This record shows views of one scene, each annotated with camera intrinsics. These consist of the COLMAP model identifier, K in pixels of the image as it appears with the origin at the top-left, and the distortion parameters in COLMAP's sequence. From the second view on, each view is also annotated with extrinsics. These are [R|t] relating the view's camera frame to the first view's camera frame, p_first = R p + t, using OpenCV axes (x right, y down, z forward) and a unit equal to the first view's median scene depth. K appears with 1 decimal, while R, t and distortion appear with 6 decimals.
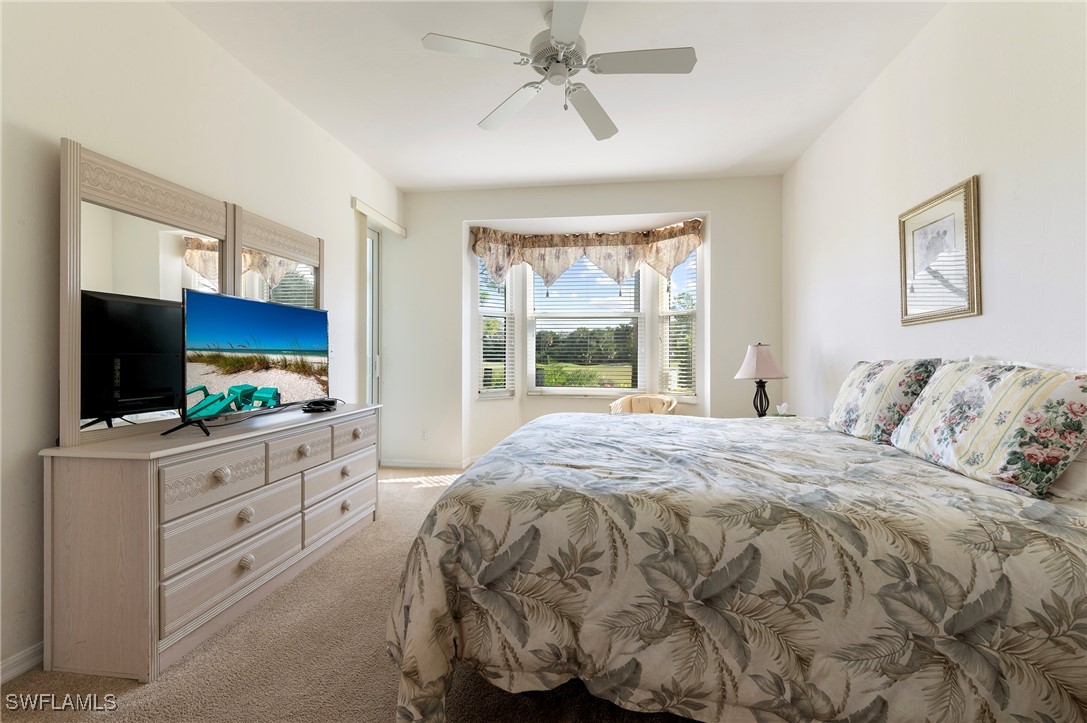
lens RADIAL K [[454.3, 0, 551.8], [0, 454.3, 361.2], [0, 0, 1]] dist [0.000188, -0.000111]
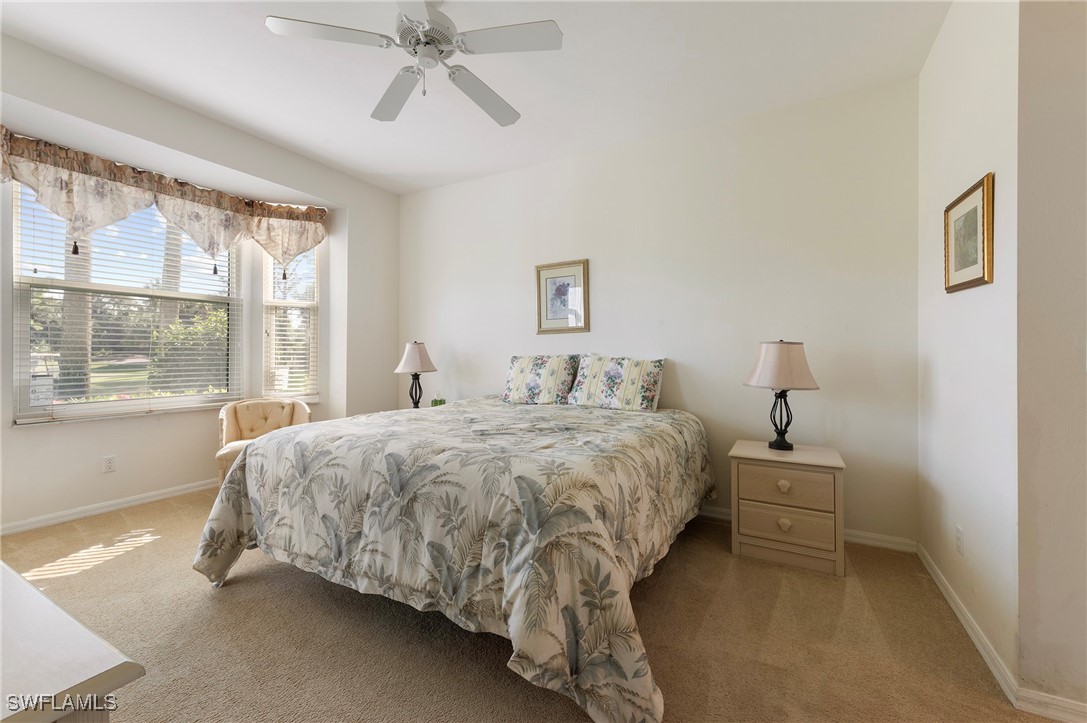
lens RADIAL K [[454.3, 0, 551.8], [0, 454.3, 361.2], [0, 0, 1]] dist [0.000188, -0.000111]
pose [[0.321835, -0.022332, 0.946532, -0.430505], [0.010224, 0.999745, 0.020111, -0.007128], [-0.946741, 0.003204, 0.321981, 0.241052]]
